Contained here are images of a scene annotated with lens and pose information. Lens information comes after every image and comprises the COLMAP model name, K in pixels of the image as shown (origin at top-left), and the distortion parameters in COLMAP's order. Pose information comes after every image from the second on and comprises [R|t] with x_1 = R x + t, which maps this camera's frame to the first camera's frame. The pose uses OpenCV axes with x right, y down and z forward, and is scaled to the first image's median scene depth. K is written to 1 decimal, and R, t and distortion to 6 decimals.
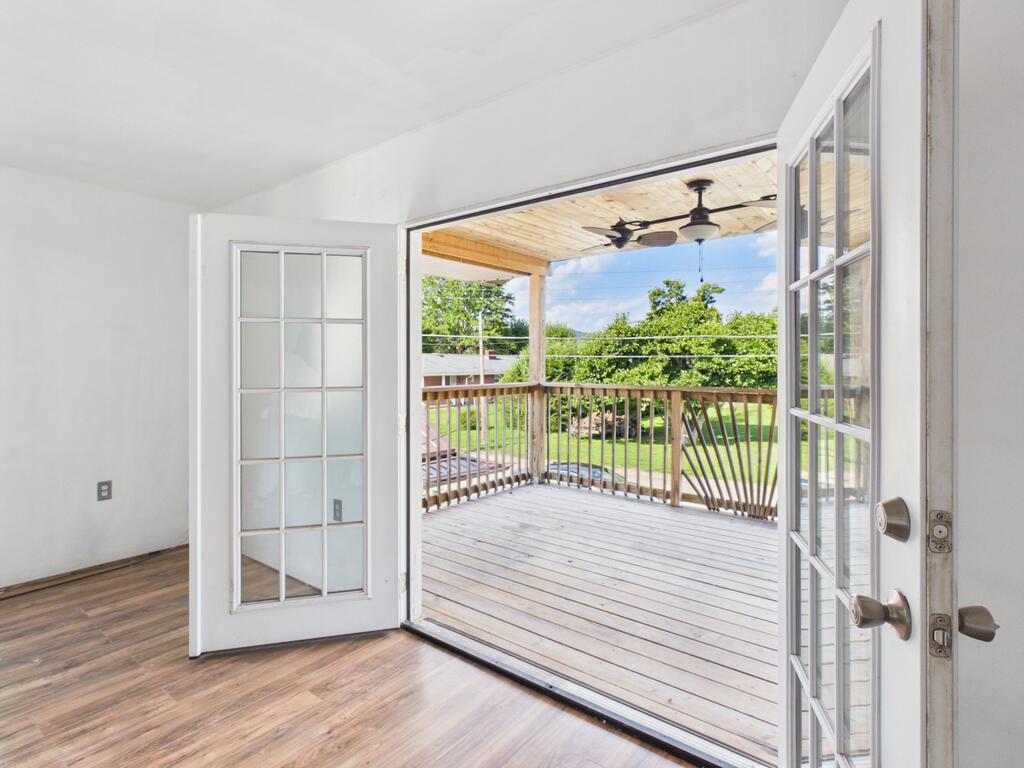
lens RADIAL K [[541.6, 0, 514.9], [0, 541.6, 367.4], [0, 0, 1]] dist [-0.002900, -0.000596]
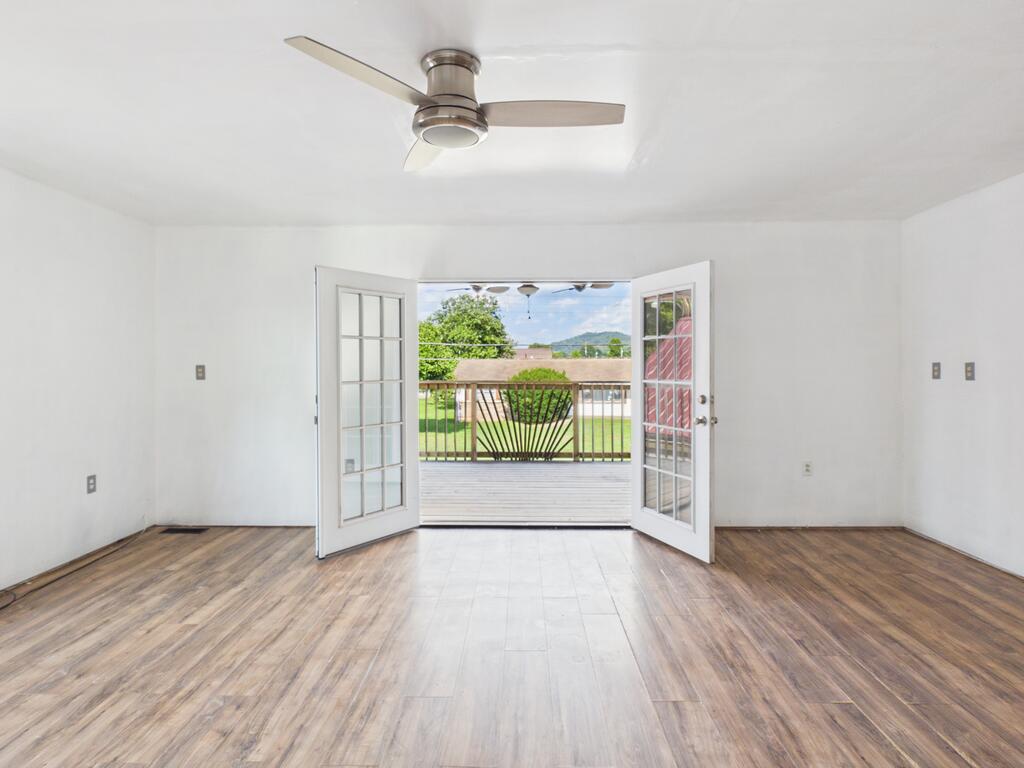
lens RADIAL K [[541.6, 0, 513.4], [0, 541.6, 376.6], [0, 0, 1]] dist [-0.002900, -0.000596]
pose [[0.800052, -0.015477, 0.599731, -0.688717], [0.007776, 0.999851, 0.015430, 0.002645], [-0.599880, -0.007681, 0.800053, -0.348798]]
